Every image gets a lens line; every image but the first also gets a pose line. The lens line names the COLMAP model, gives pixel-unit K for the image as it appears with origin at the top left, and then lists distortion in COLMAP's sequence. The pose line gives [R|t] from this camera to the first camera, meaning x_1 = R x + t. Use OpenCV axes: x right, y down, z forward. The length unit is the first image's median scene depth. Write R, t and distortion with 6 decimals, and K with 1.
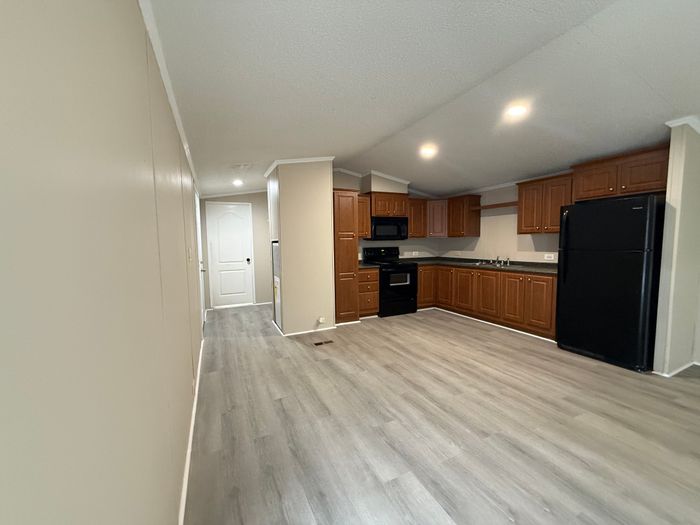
lens RADIAL K [[278.7, 0, 348.8], [0, 278.7, 261.4], [0, 0, 1]] dist [-0.000026, 0.000066]
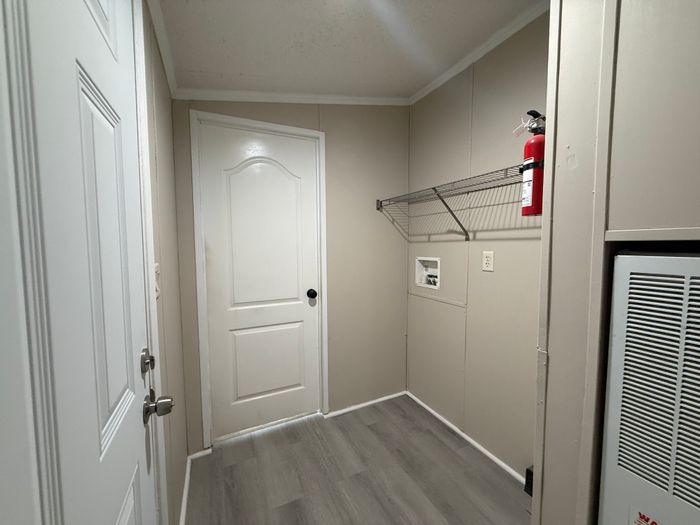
lens RADIAL K [[278.7, 0, 347.8], [0, 278.7, 264.0], [0, 0, 1]] dist [-0.000026, 0.000066]
pose [[0.999918, 0.005163, 0.011678, -0.473519], [-0.005089, 0.999967, -0.006386, -0.062583], [-0.011711, 0.006326, 0.999911, 0.953360]]
